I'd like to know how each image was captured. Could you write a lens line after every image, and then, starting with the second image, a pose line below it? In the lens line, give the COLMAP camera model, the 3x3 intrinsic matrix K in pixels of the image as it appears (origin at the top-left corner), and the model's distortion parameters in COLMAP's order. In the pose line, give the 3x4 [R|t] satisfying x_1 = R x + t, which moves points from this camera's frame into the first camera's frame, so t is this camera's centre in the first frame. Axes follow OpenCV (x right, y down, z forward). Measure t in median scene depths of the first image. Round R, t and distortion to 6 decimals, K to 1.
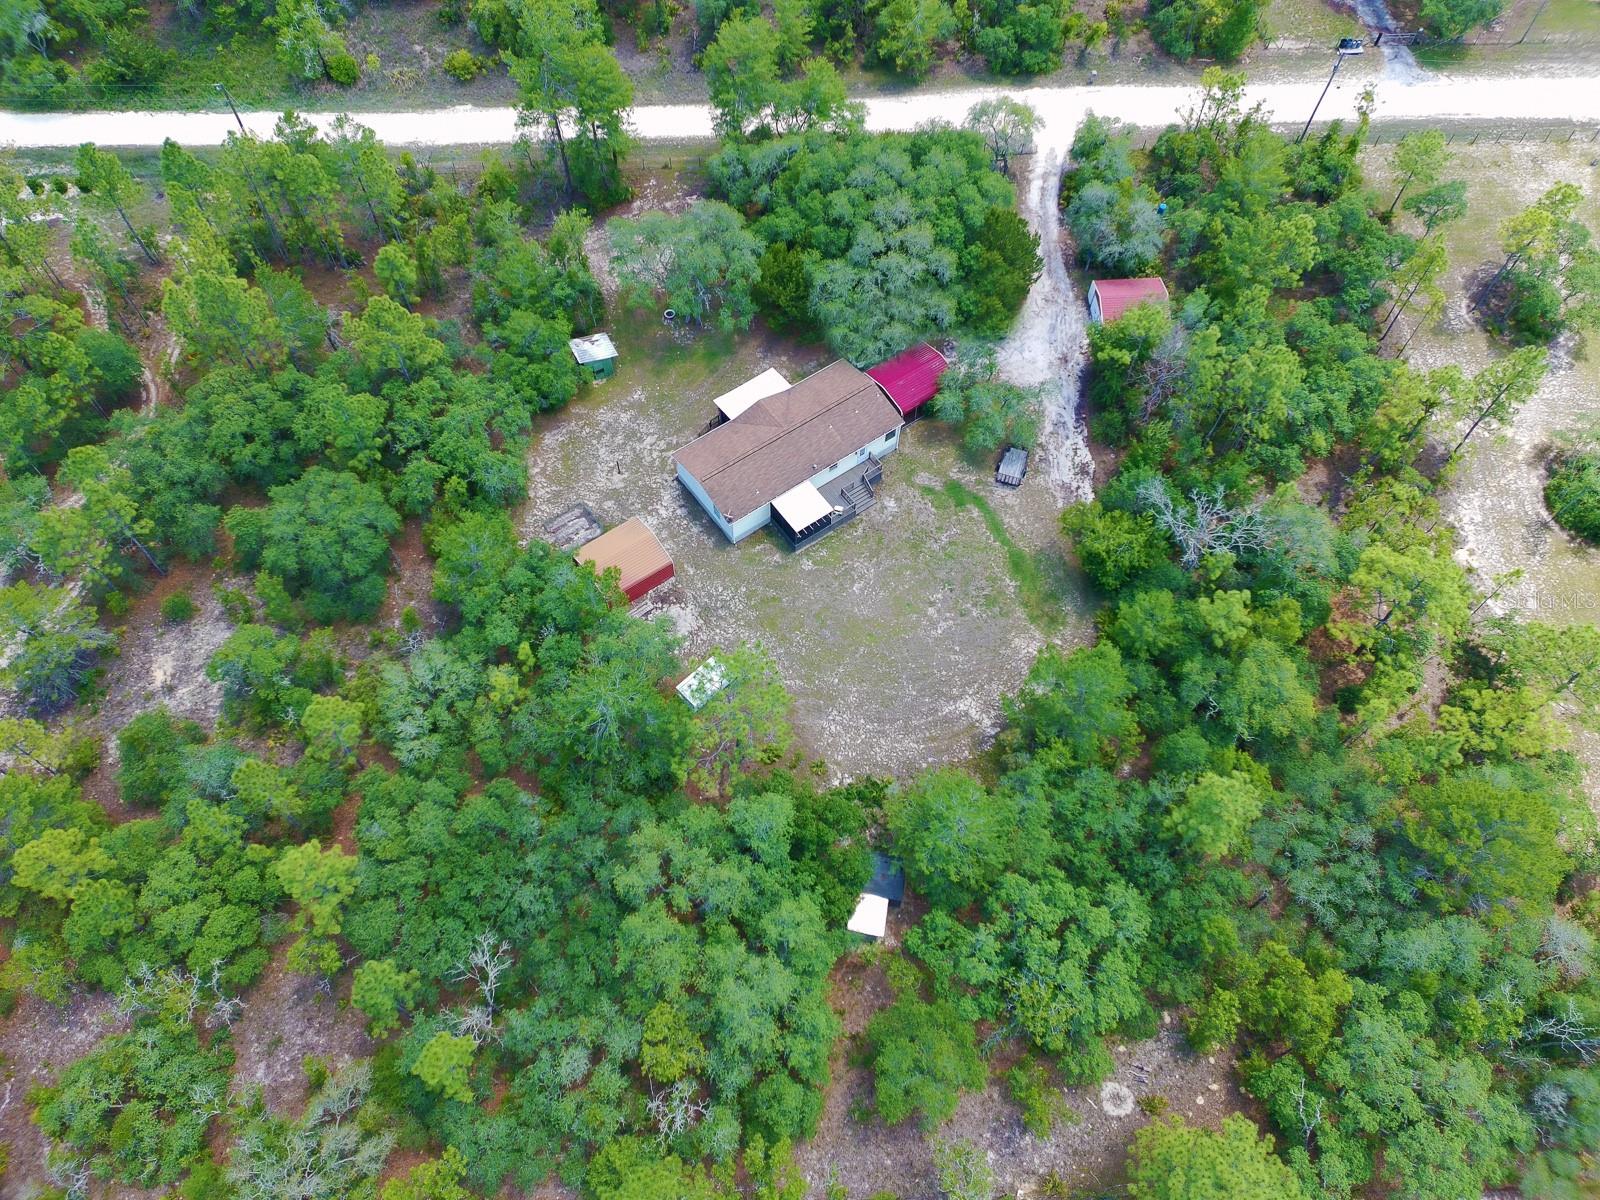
lens RADIAL K [[1169.7, 0, 798.3], [0, 1169.7, 584.4], [0, 0, 1]] dist [0.083106, -0.077988]
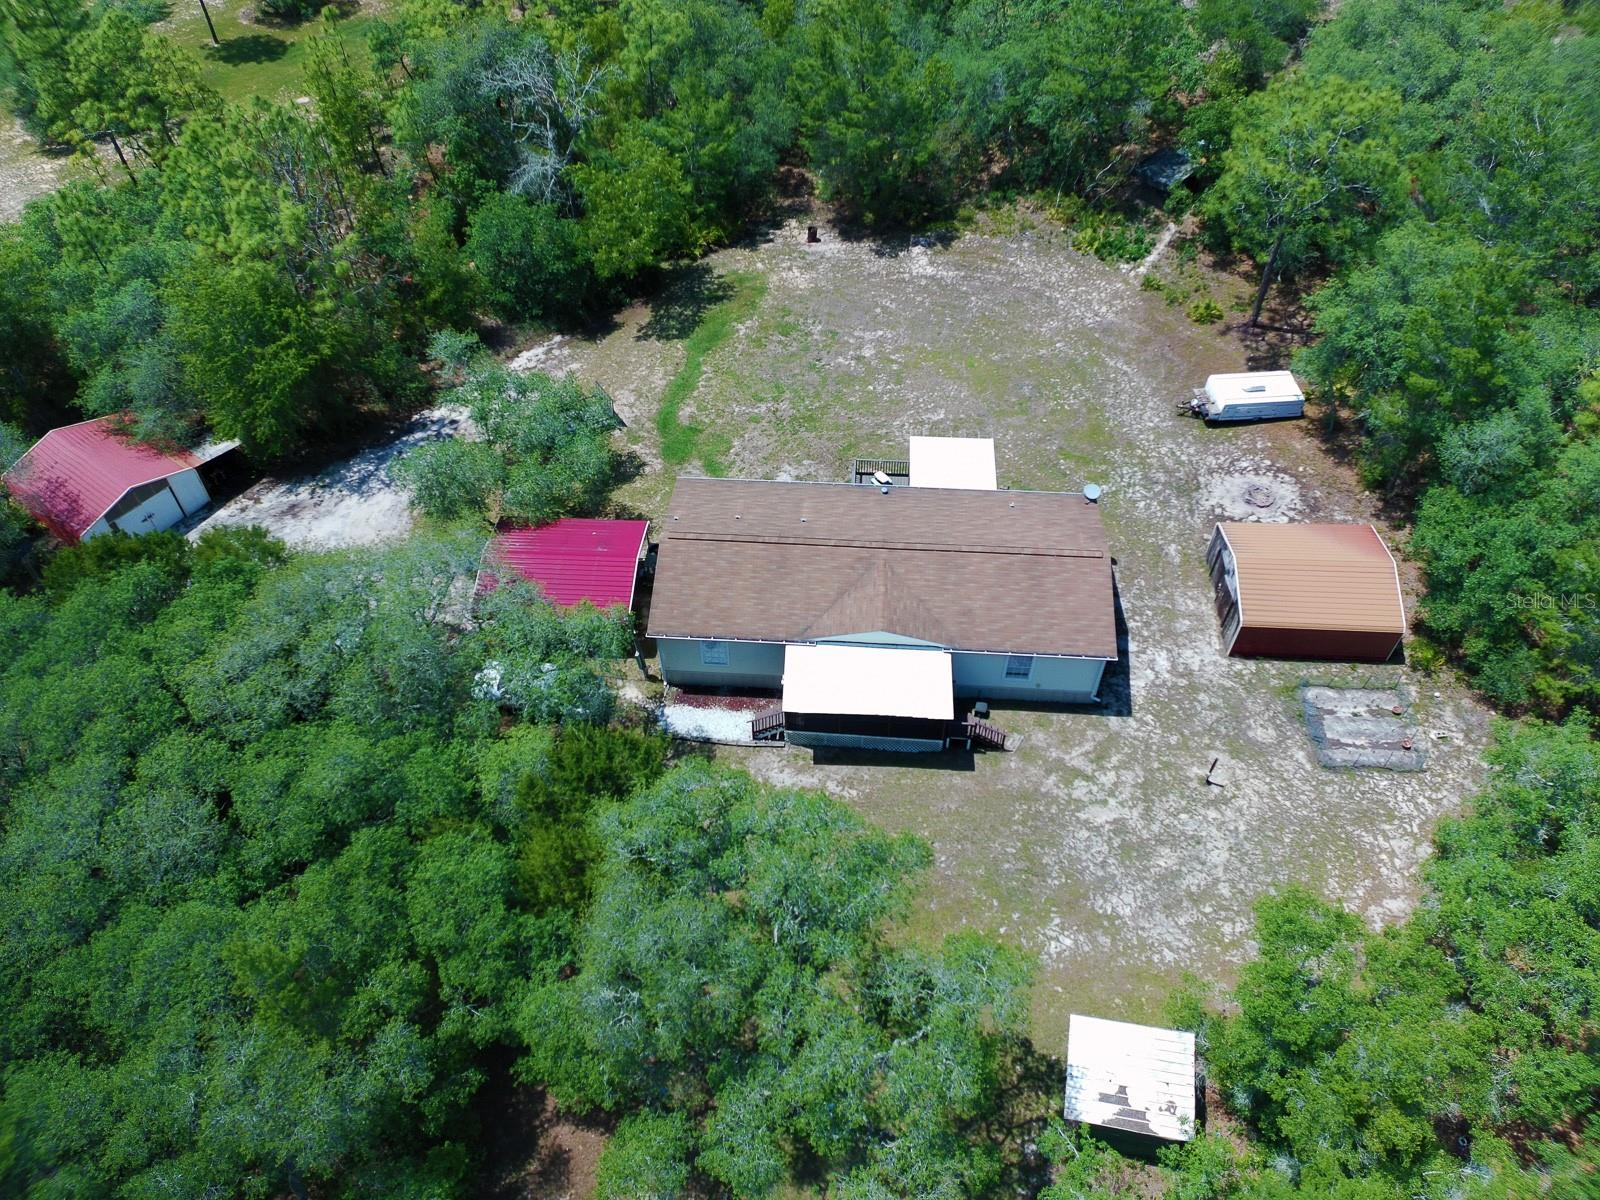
lens RADIAL K [[1161.1, 0, 796.5], [0, 1161.1, 594.6], [0, 0, 1]] dist [0.080746, -0.059494]
pose [[-0.771133, -0.481136, 0.416969, -0.192901], [0.552419, -0.180032, 0.813893, -0.552198], [-0.316525, 0.857961, 0.404617, 0.851531]]
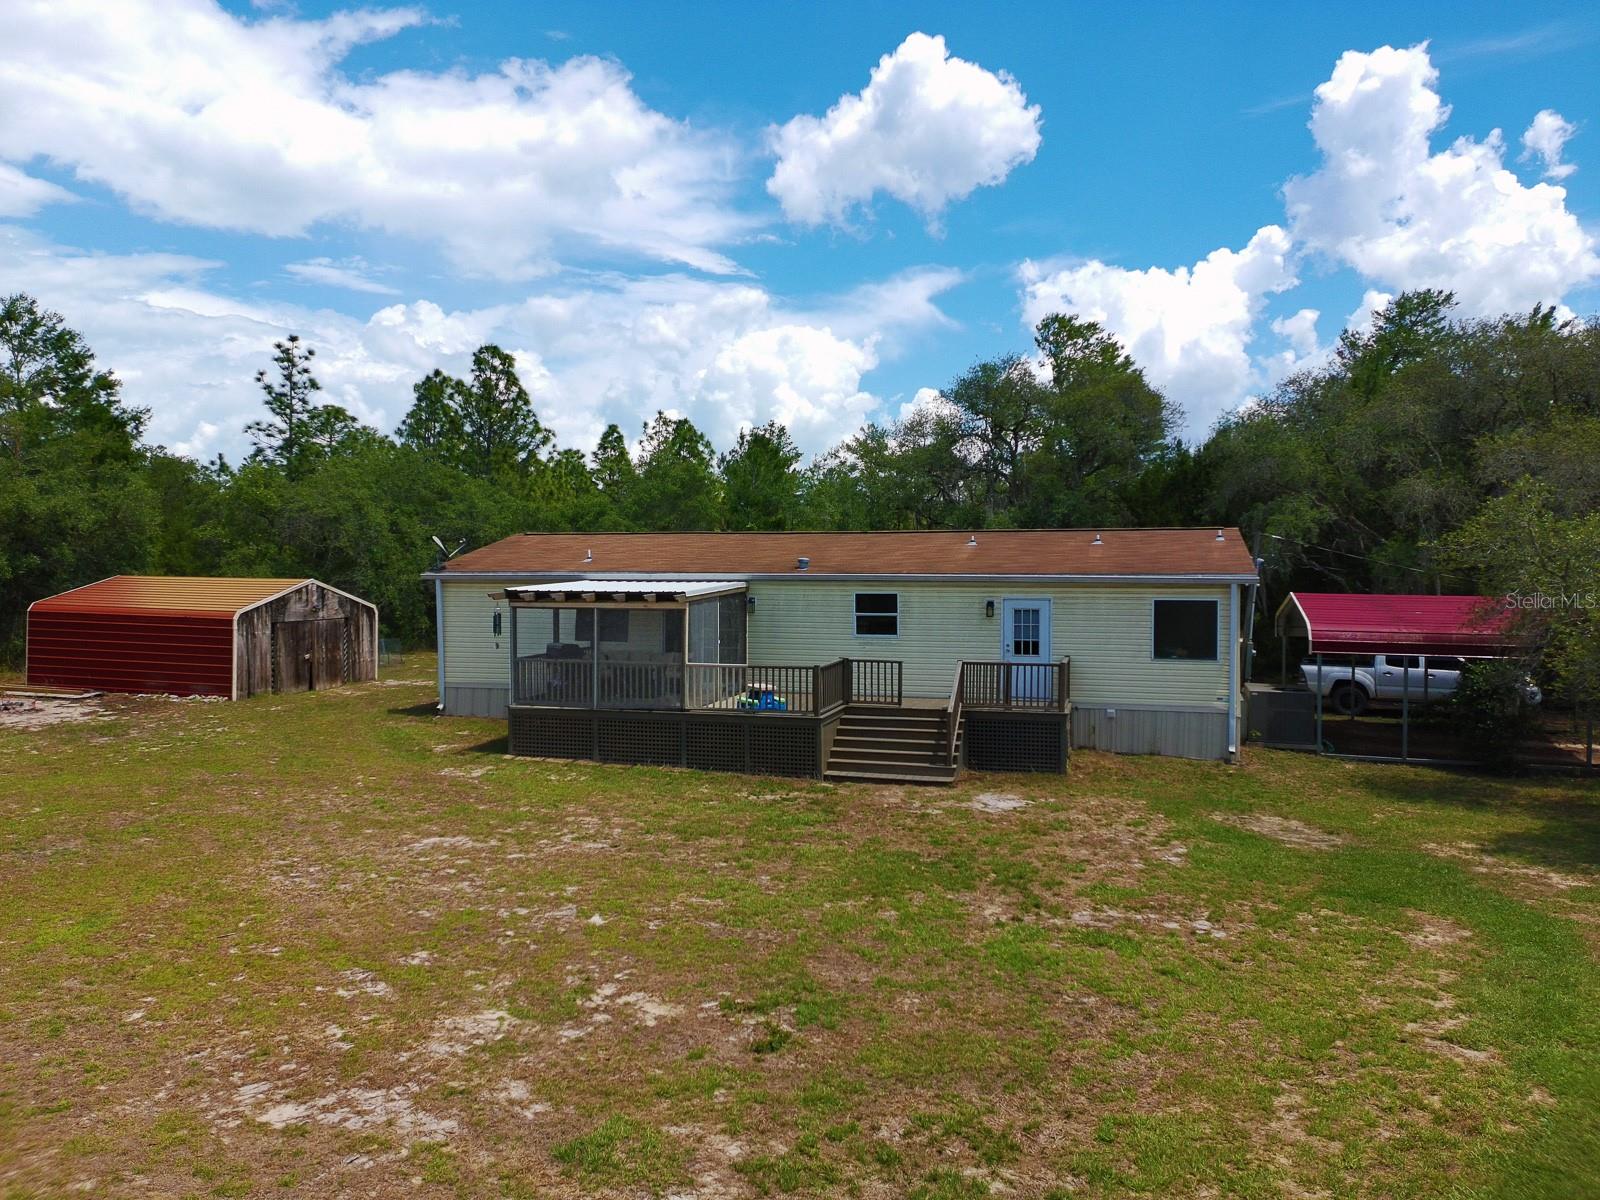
lens RADIAL K [[1169.7, 0, 795.6], [0, 1169.7, 590.0], [0, 0, 1]] dist [0.083106, -0.077988]
pose [[0.623018, 0.018933, -0.781978, 0.218352], [-0.672408, 0.523734, -0.523040, 0.039612], [0.399646, 0.851672, 0.339026, 0.924227]]
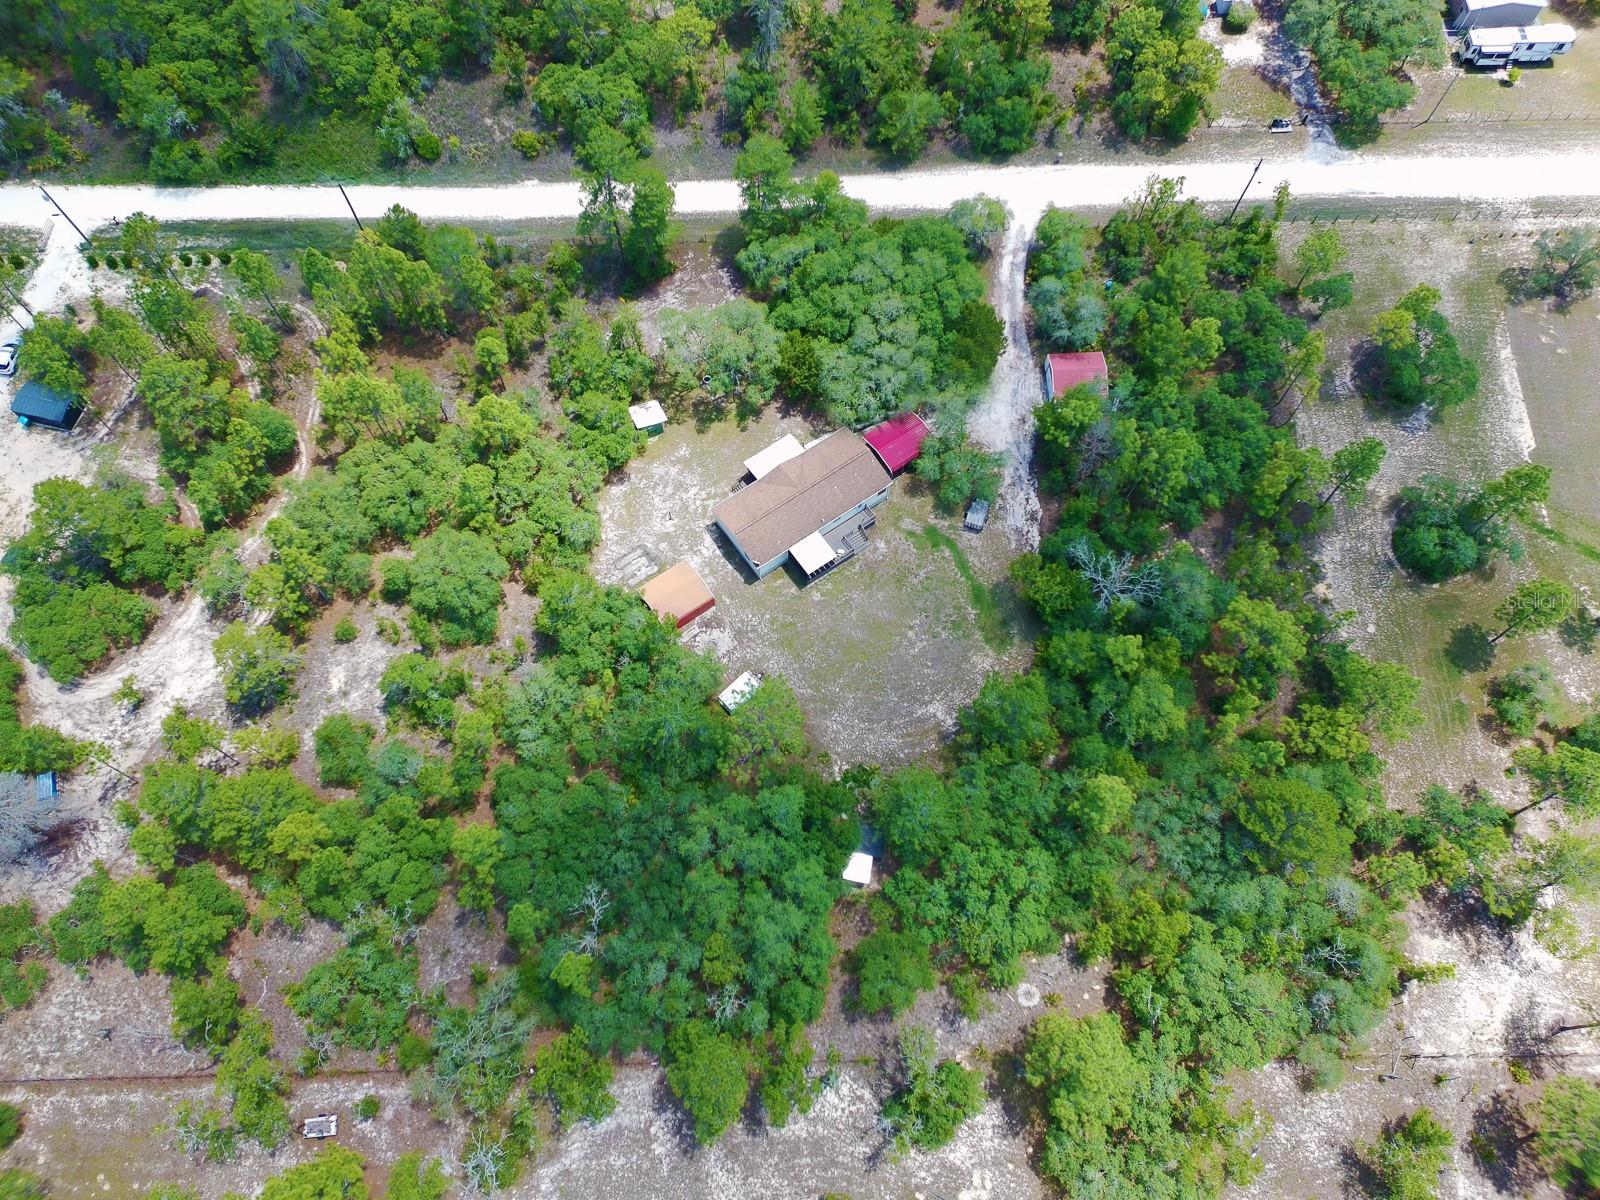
lens RADIAL K [[1169.7, 0, 797.6], [0, 1169.7, 584.5], [0, 0, 1]] dist [0.083106, -0.077988]
pose [[0.999943, 0.004229, -0.009798, -0.000427], [-0.003118, 0.993852, 0.110674, -0.174668], [0.010206, -0.110637, 0.993808, -0.296930]]
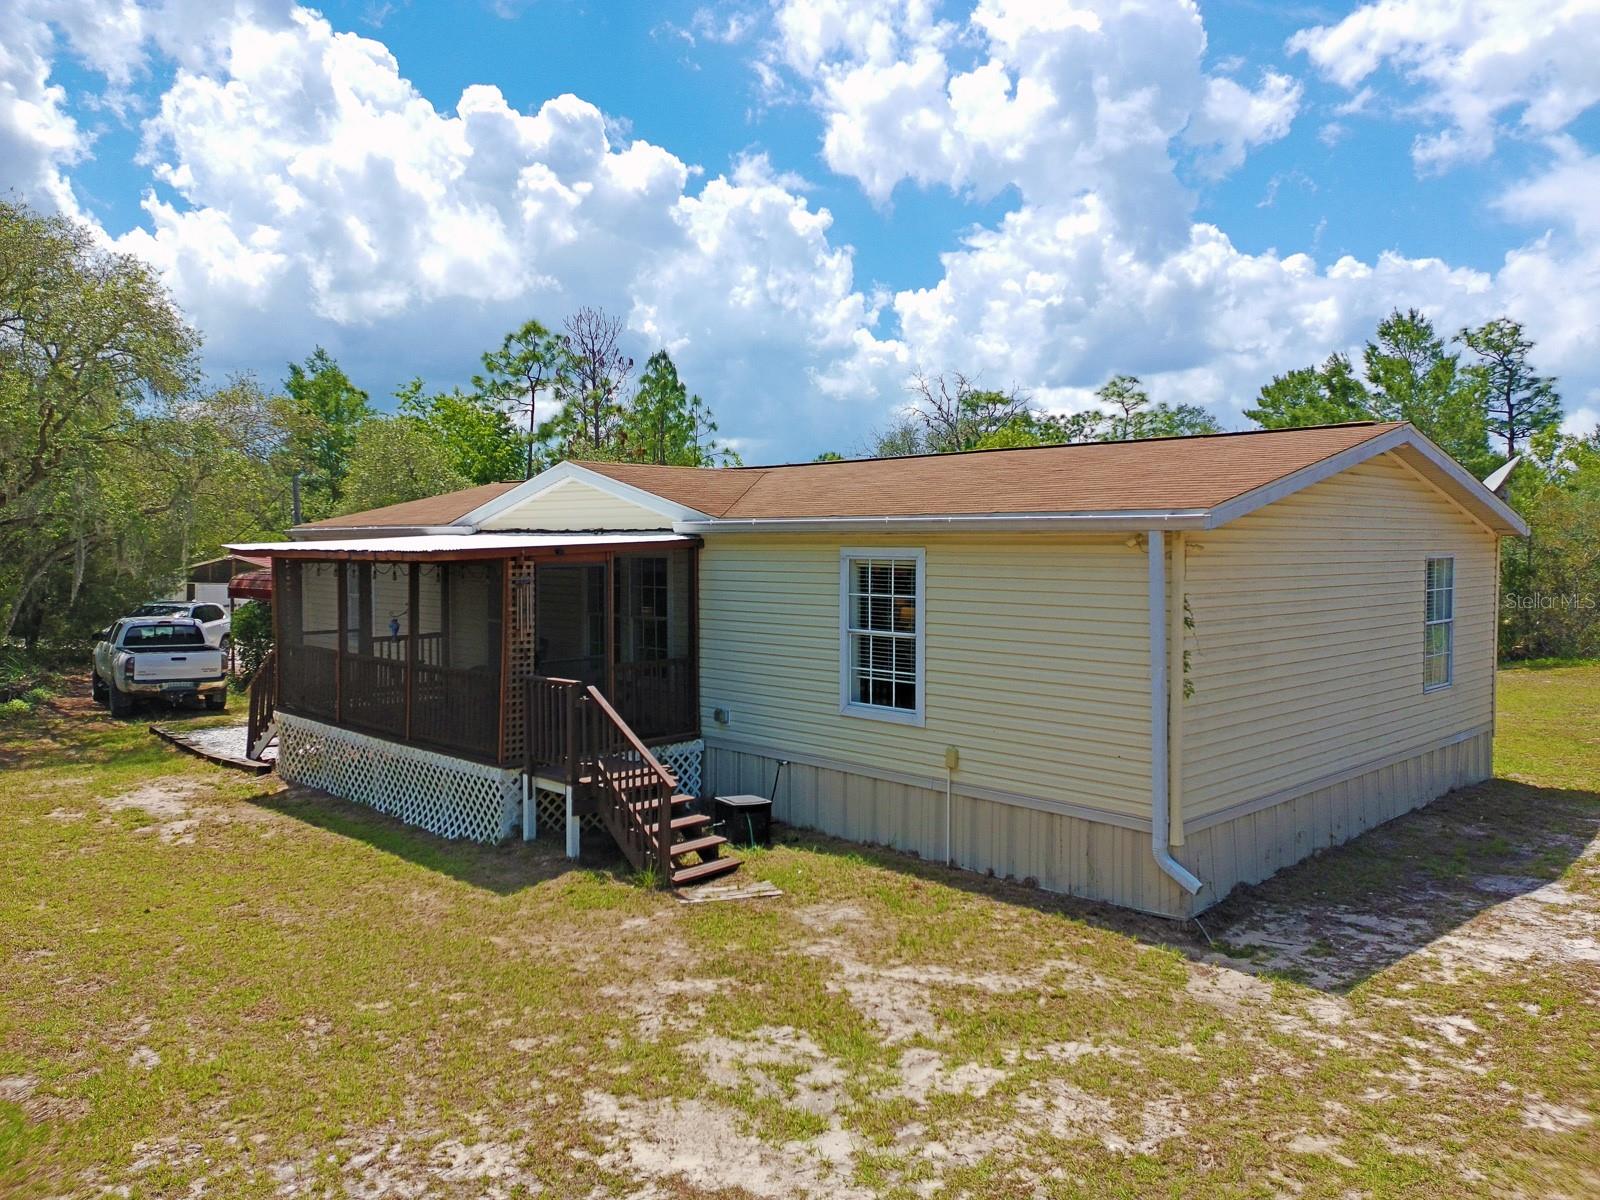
lens RADIAL K [[1169.7, 0, 801.1], [0, 1169.7, 605.7], [0, 0, 1]] dist [0.083106, -0.077988]
pose [[-0.157482, -0.047100, 0.986398, -0.199777], [0.847331, 0.506558, 0.159467, -0.152101], [-0.507179, 0.860919, -0.039865, 1.045777]]
